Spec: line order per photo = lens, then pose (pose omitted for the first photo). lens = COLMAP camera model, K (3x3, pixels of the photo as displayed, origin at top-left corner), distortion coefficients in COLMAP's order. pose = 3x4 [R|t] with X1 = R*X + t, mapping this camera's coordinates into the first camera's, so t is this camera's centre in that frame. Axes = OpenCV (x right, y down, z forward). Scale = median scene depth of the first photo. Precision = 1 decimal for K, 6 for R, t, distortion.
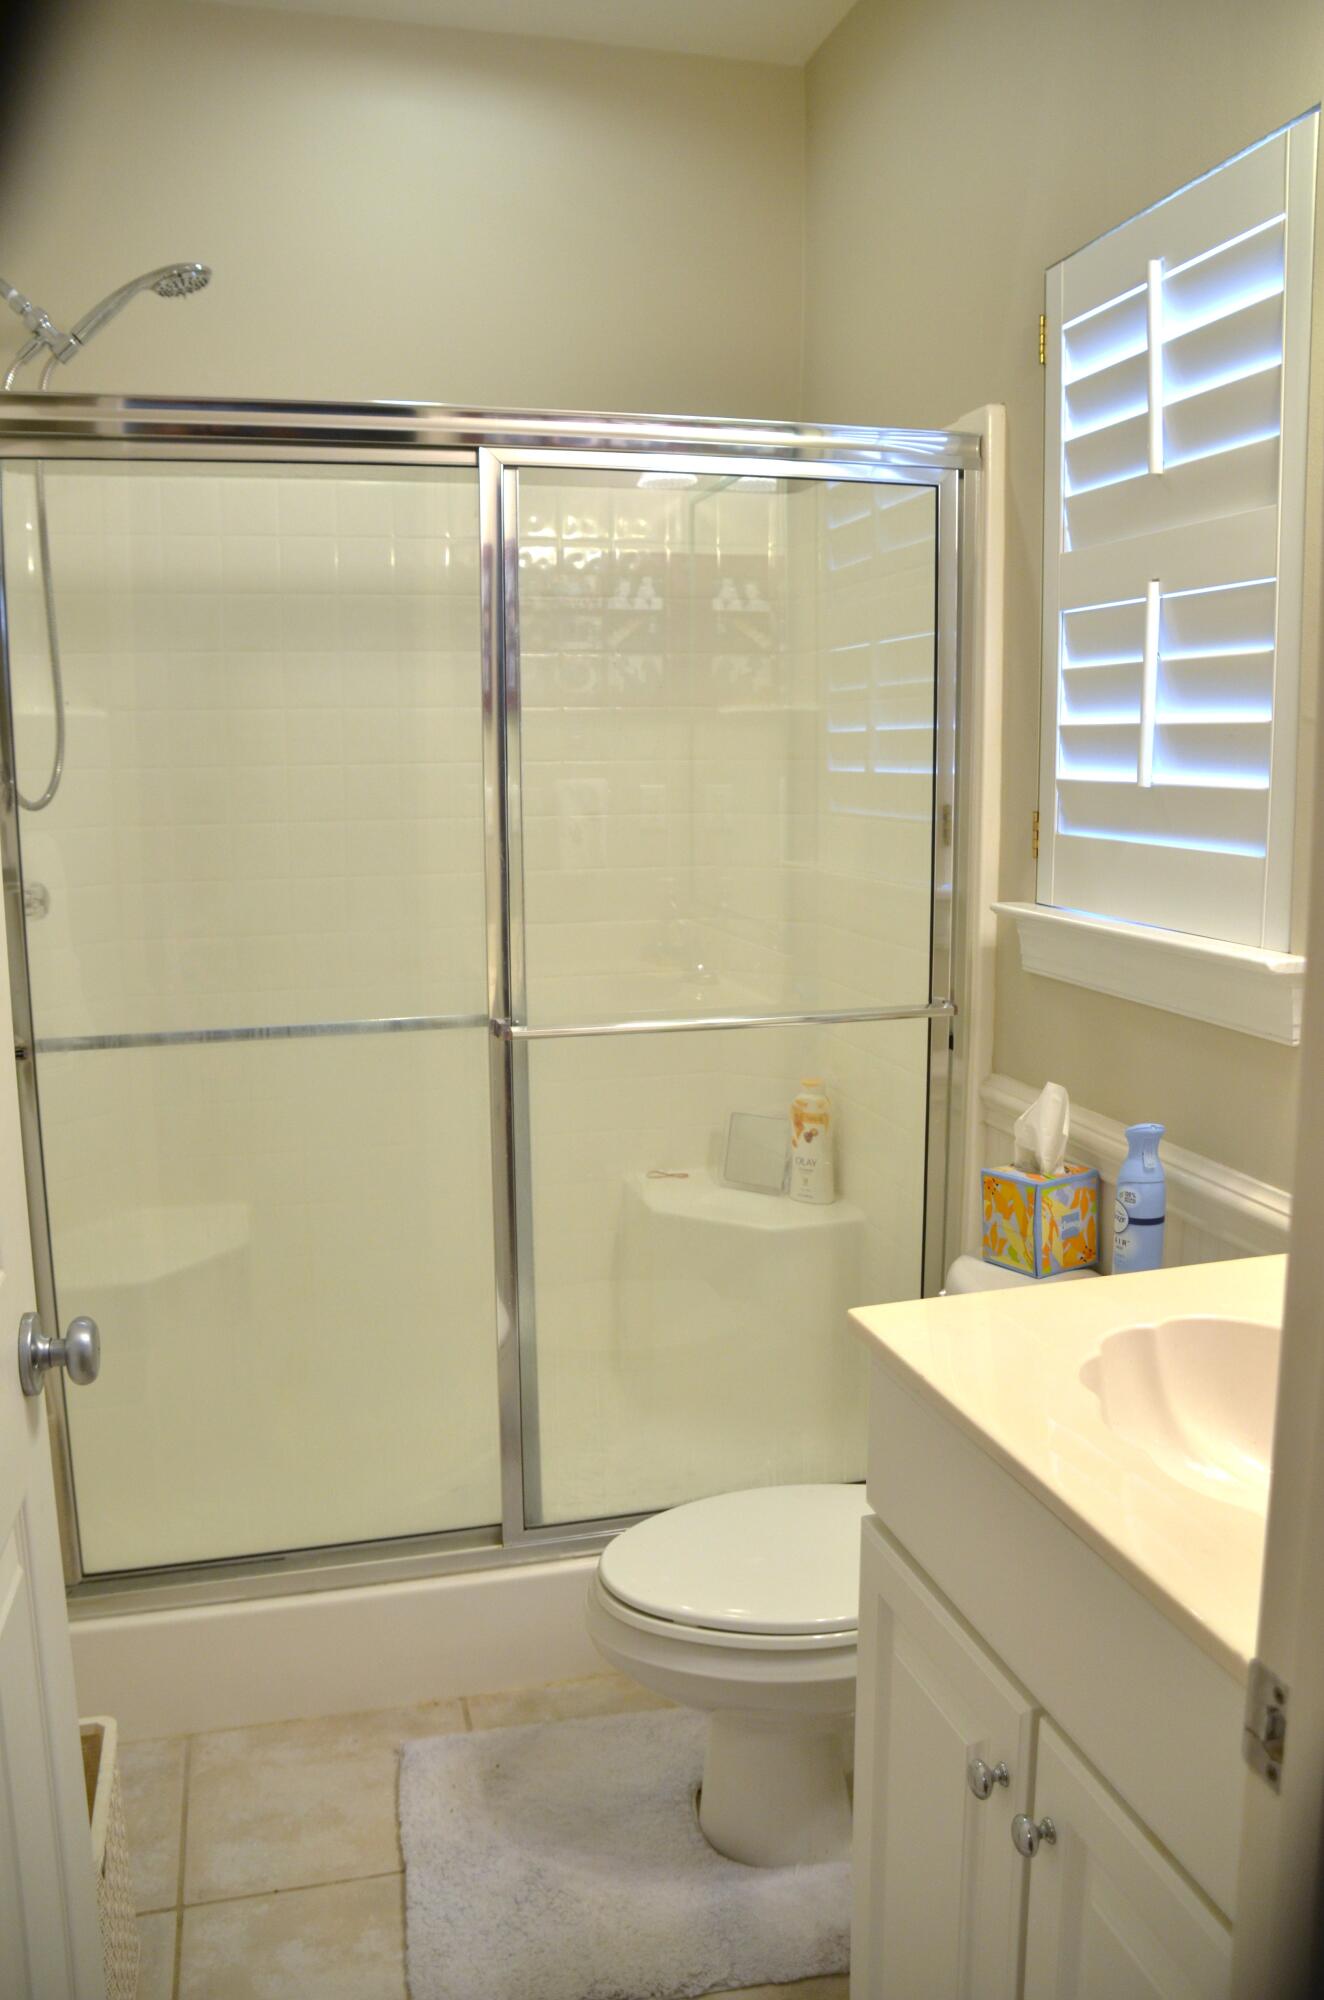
lens RADIAL K [[1560.8, 0, 656.7], [0, 1560.8, 1003.0], [0, 0, 1]] dist [-0.139358, 0.095692]
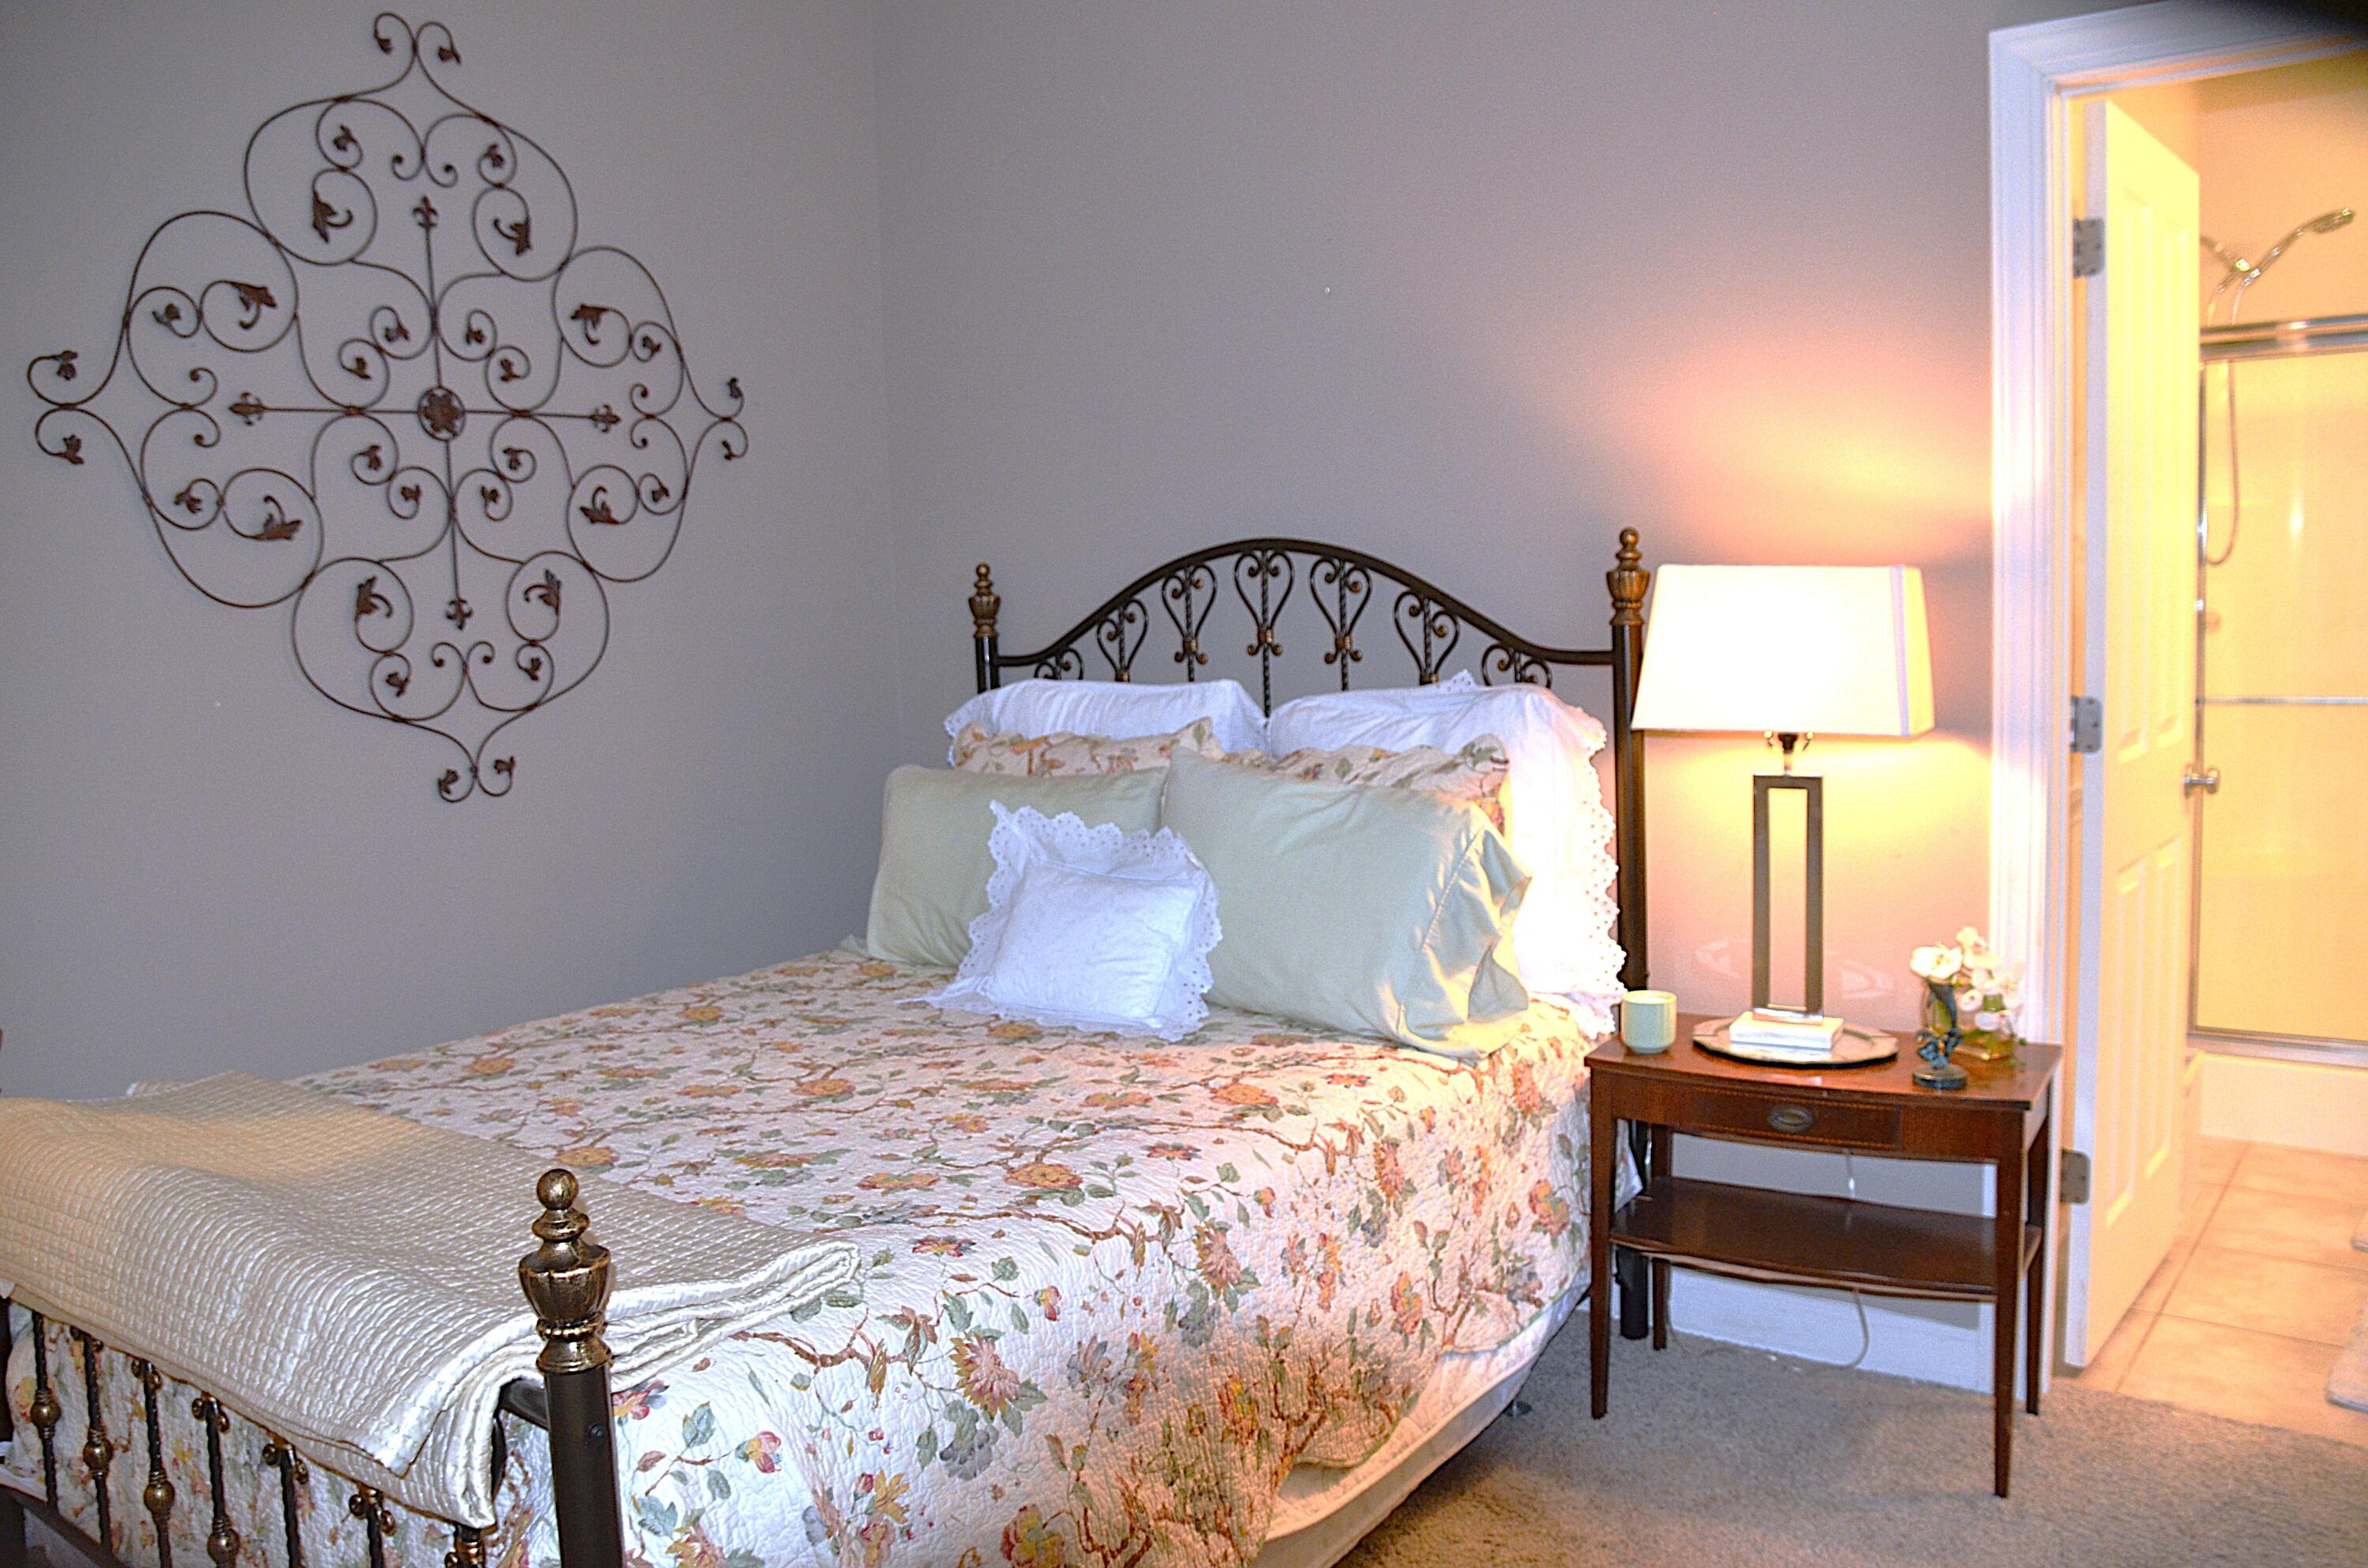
lens RADIAL K [[1847.8, 0, 1171.8], [0, 1847.8, 778.9], [0, 0, 1]] dist [-0.139358, 0.095692]
pose [[0.607494, 0.065860, -0.791589, 0.456965], [-0.083662, 0.996319, 0.018688, 0.167423], [0.789906, 0.054873, 0.610768, -1.081553]]
